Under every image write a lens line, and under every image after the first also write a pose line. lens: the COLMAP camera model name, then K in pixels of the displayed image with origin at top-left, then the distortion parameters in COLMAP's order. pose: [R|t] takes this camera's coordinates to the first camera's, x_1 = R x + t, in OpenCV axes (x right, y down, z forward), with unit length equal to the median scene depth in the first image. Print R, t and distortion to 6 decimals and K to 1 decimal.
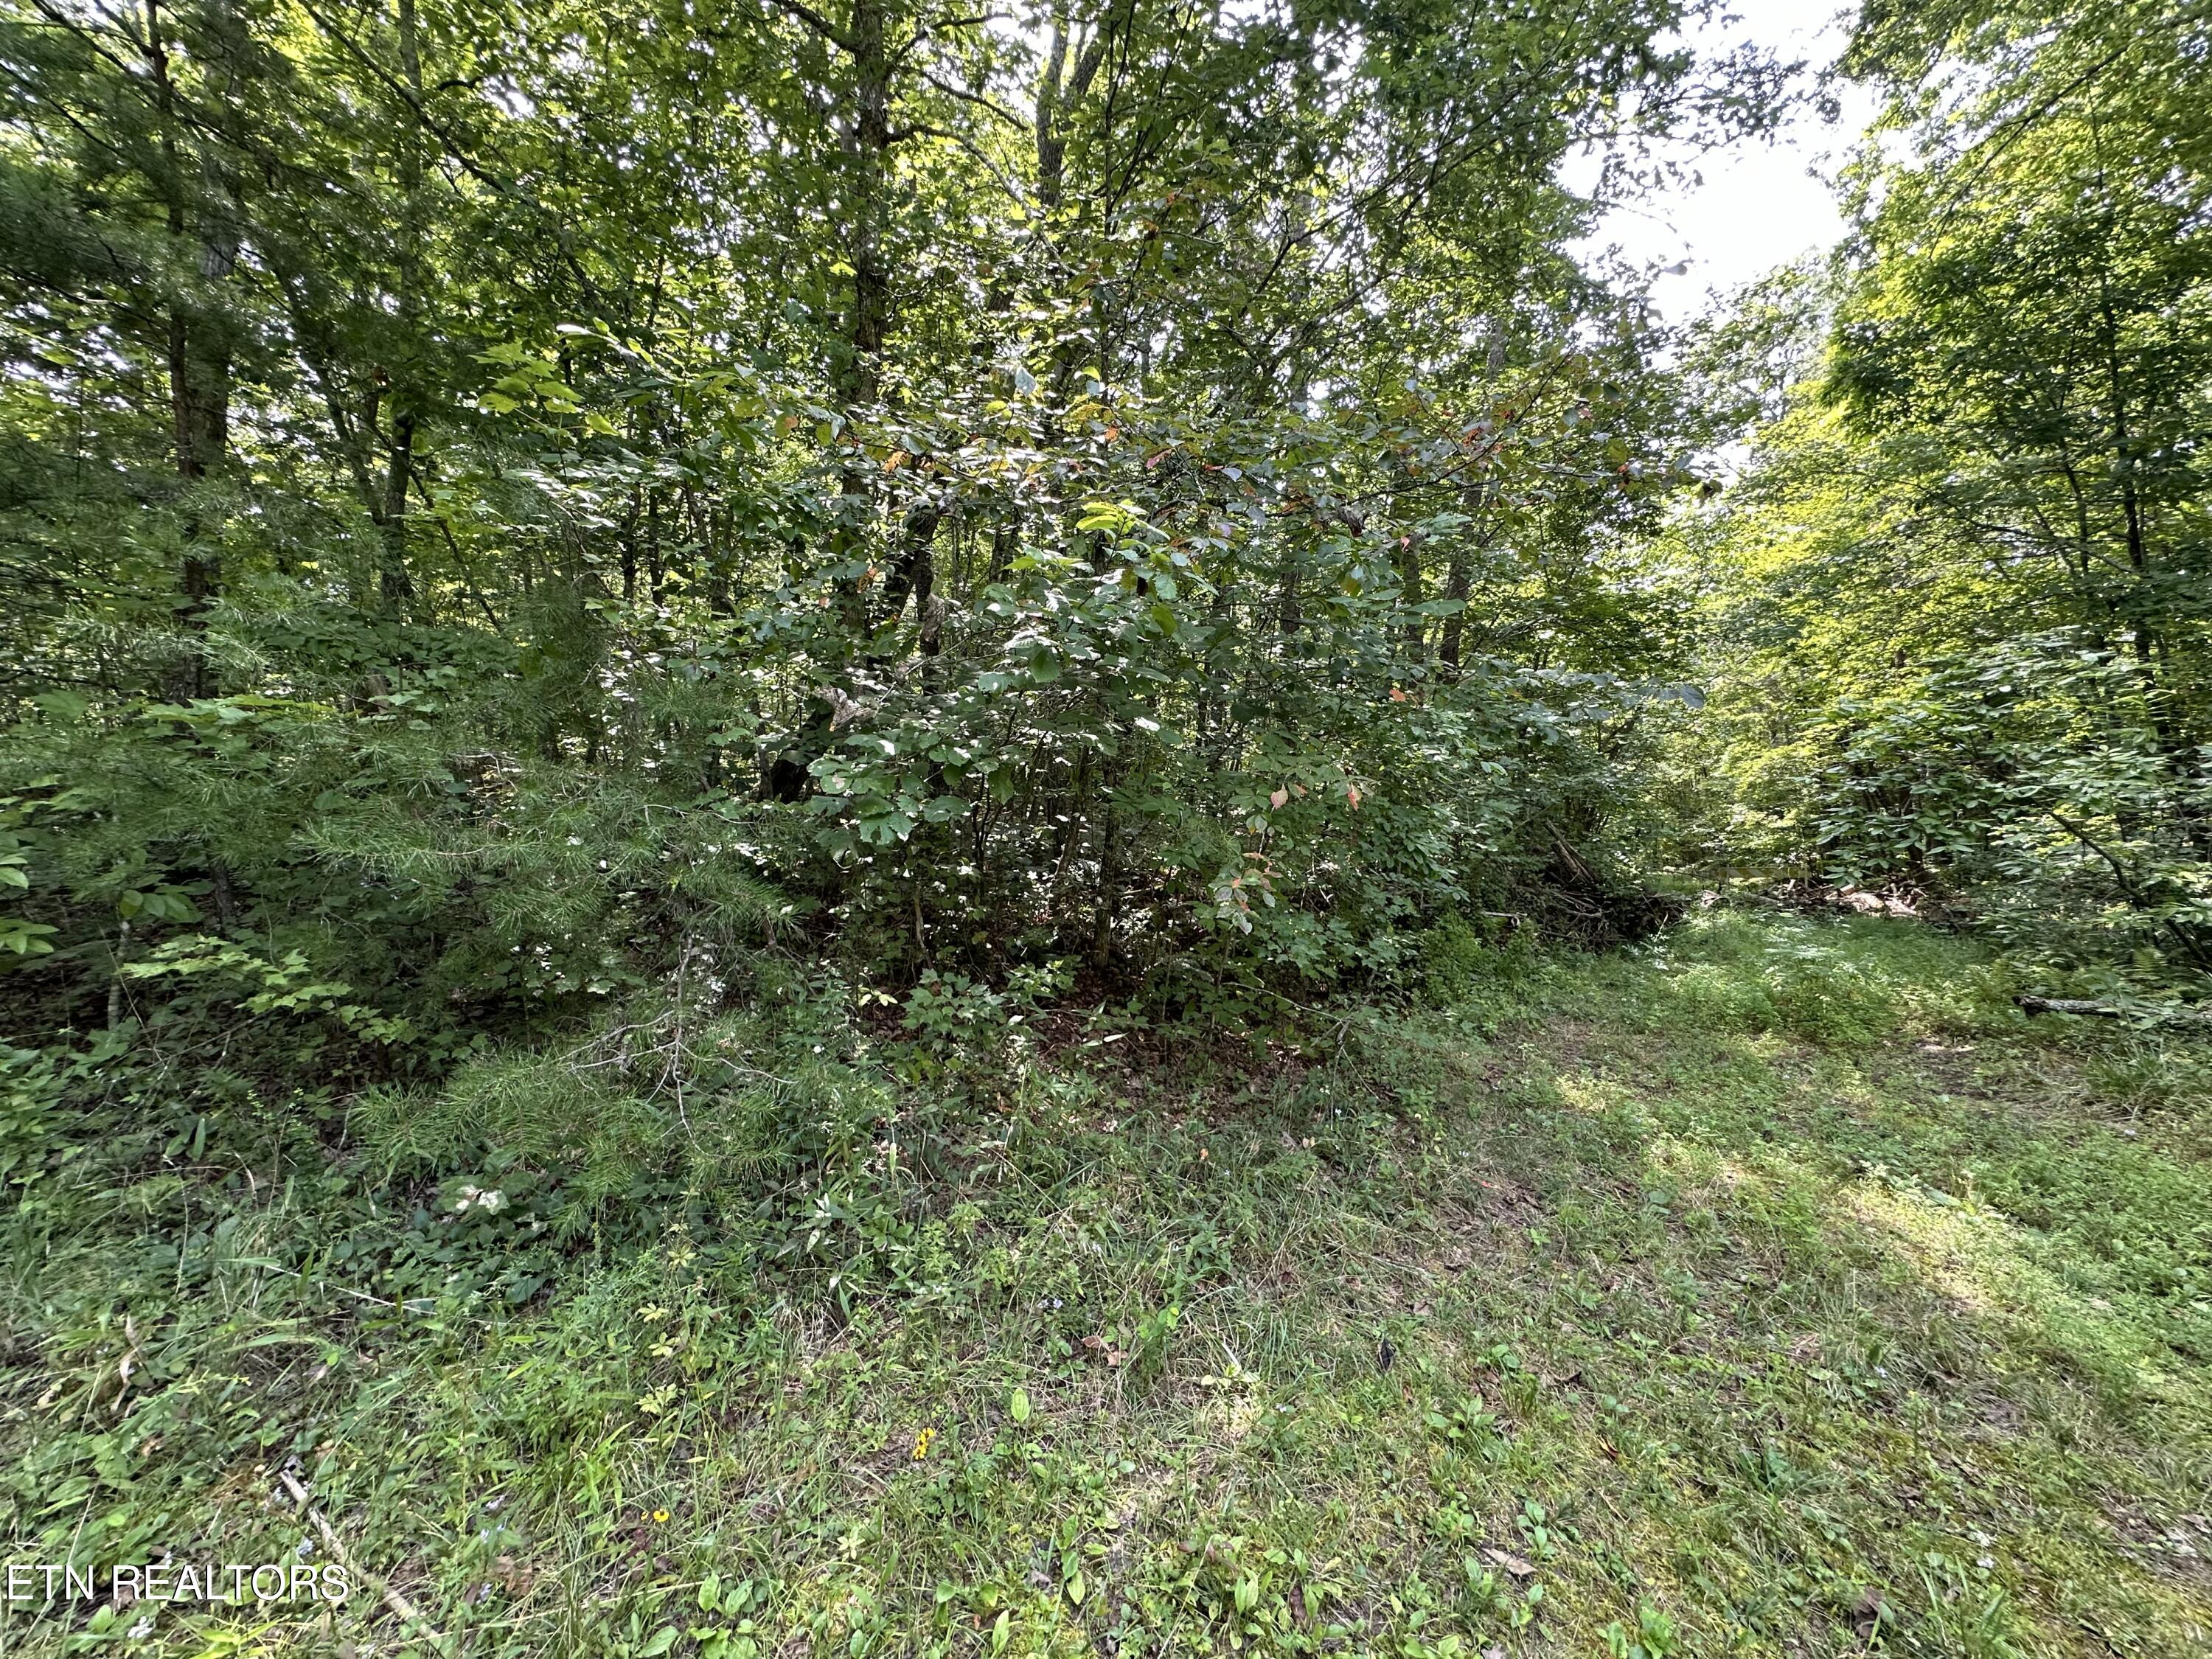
lens RADIAL K [[885.5, 0, 1104.6], [0, 885.5, 831.5], [0, 0, 1]] dist [0.000683, -0.000014]
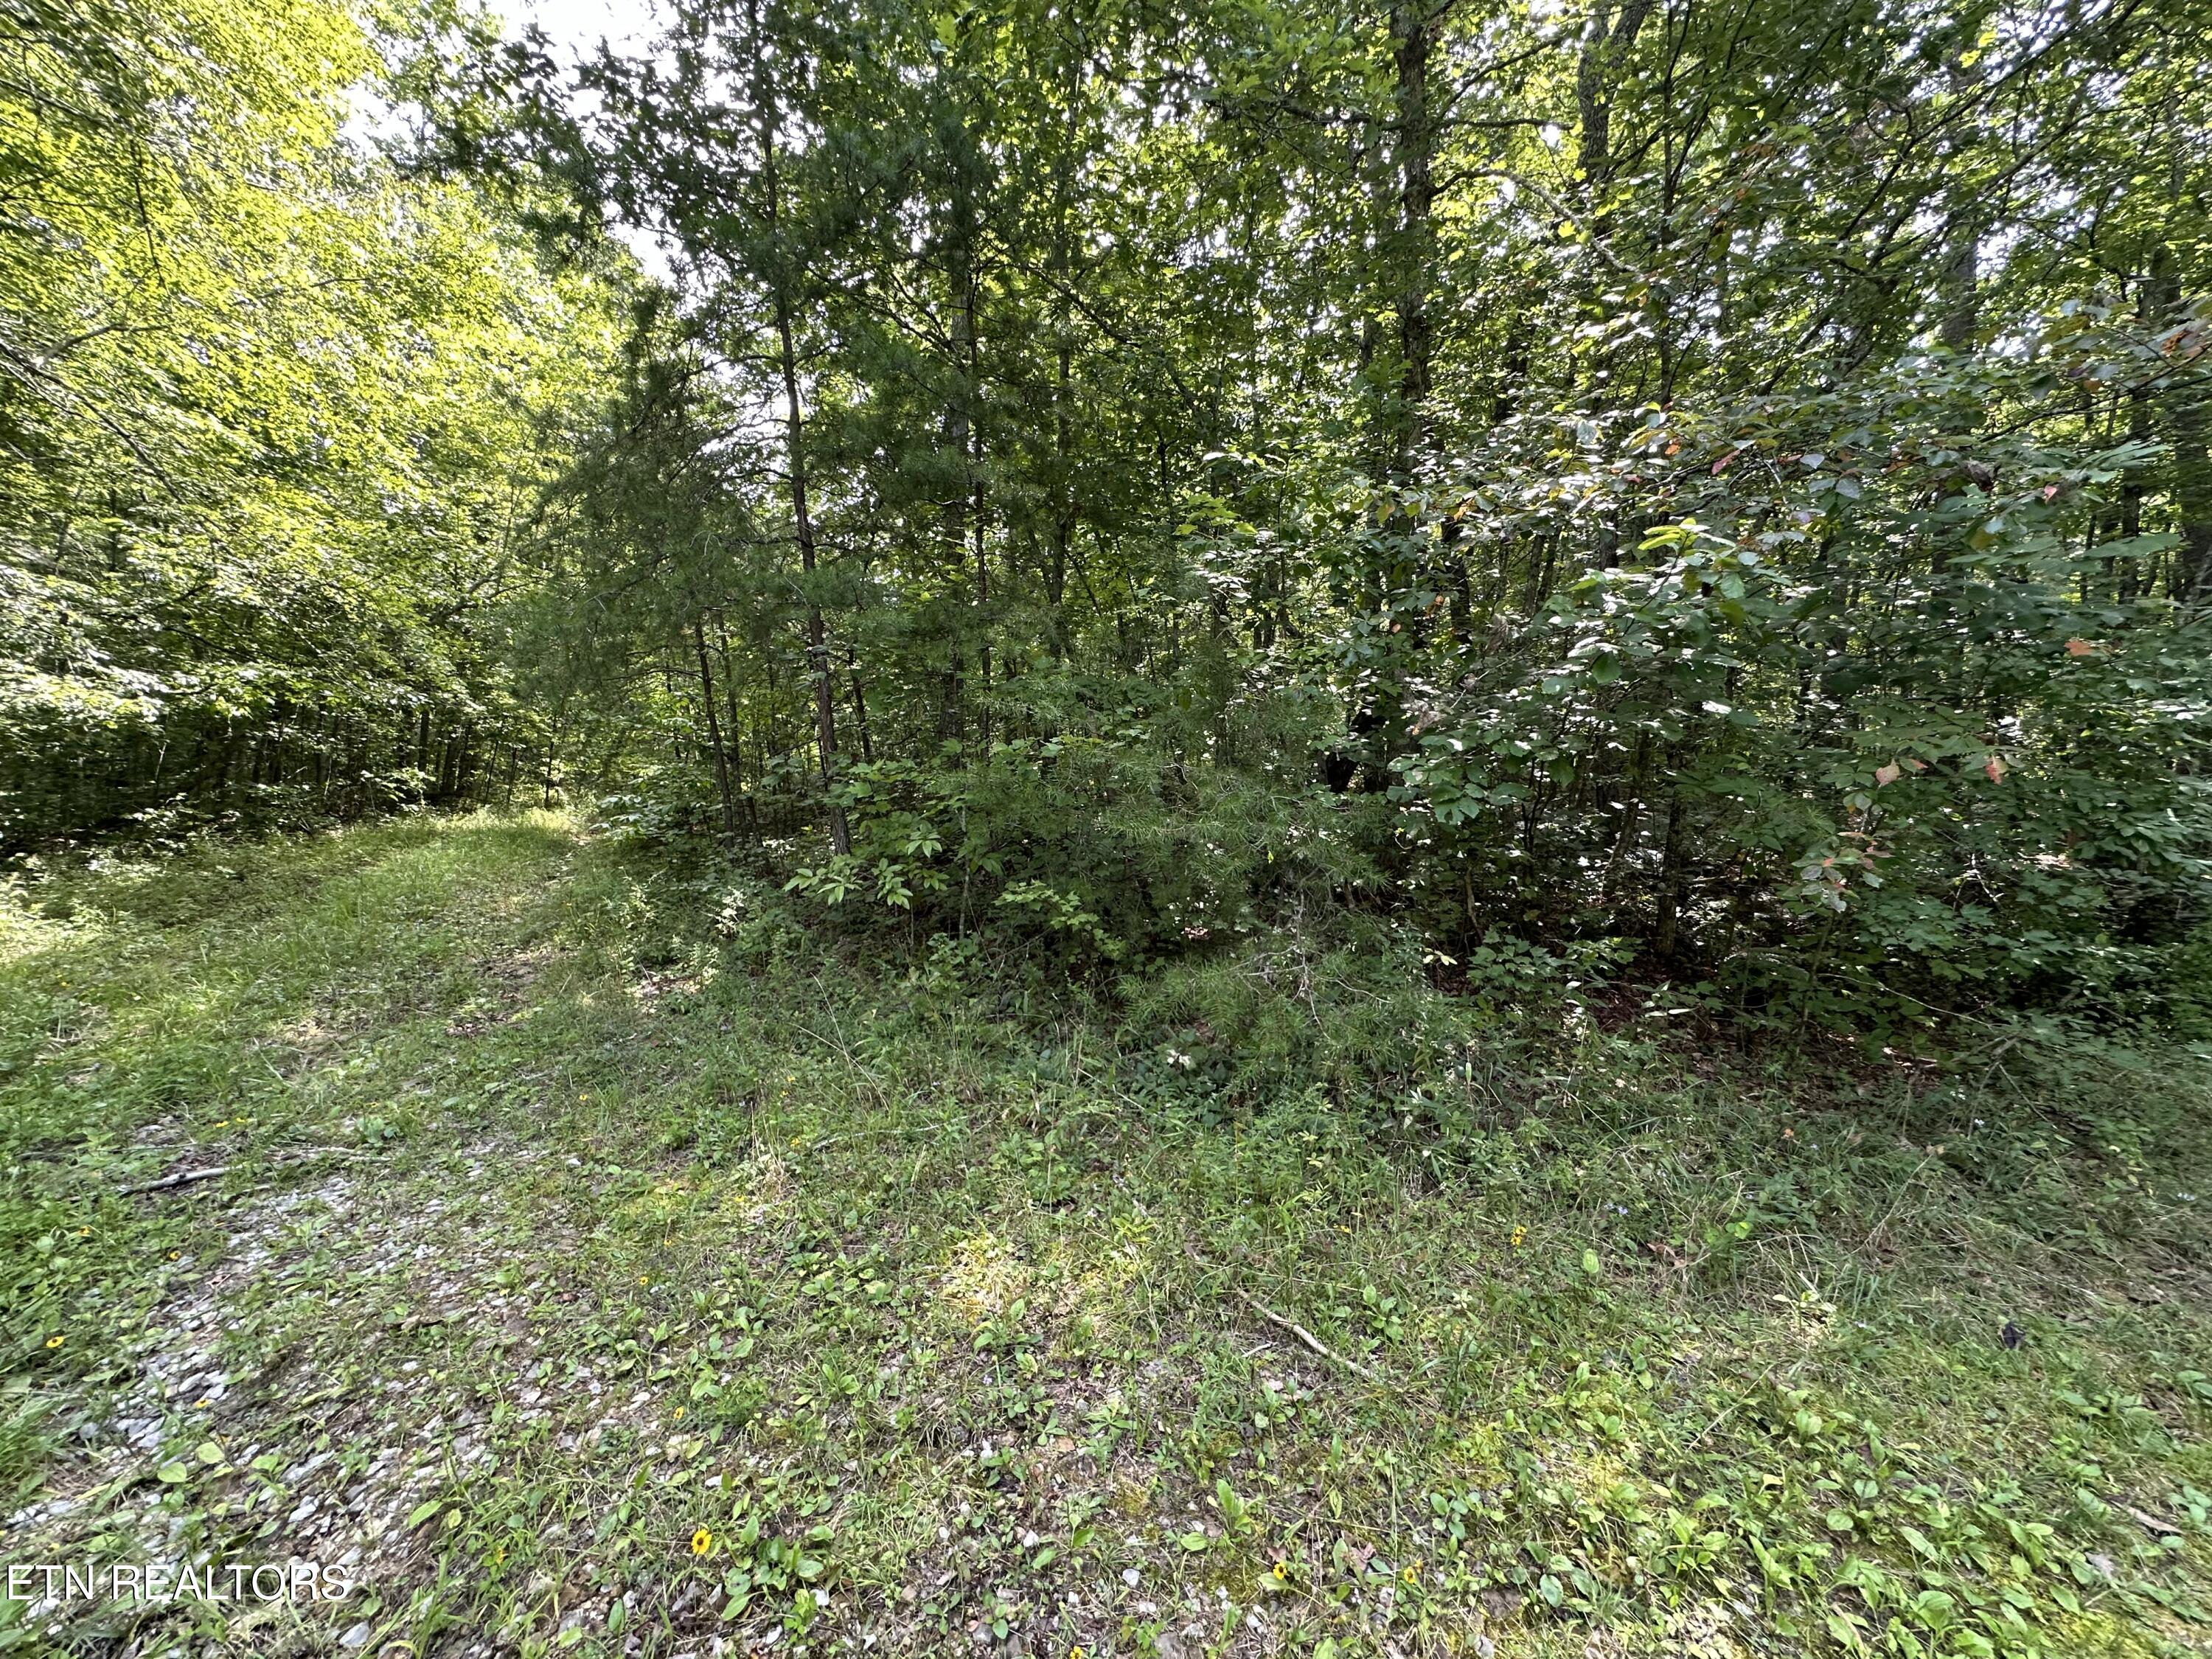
lens RADIAL K [[885.5, 0, 1104.6], [0, 885.5, 831.5], [0, 0, 1]] dist [0.000683, -0.000014]
pose [[0.843306, -0.004388, -0.537416, 0.000523], [0.006478, 0.999977, 0.002001, 0.017073], [0.537394, -0.005168, 0.843315, -0.257517]]
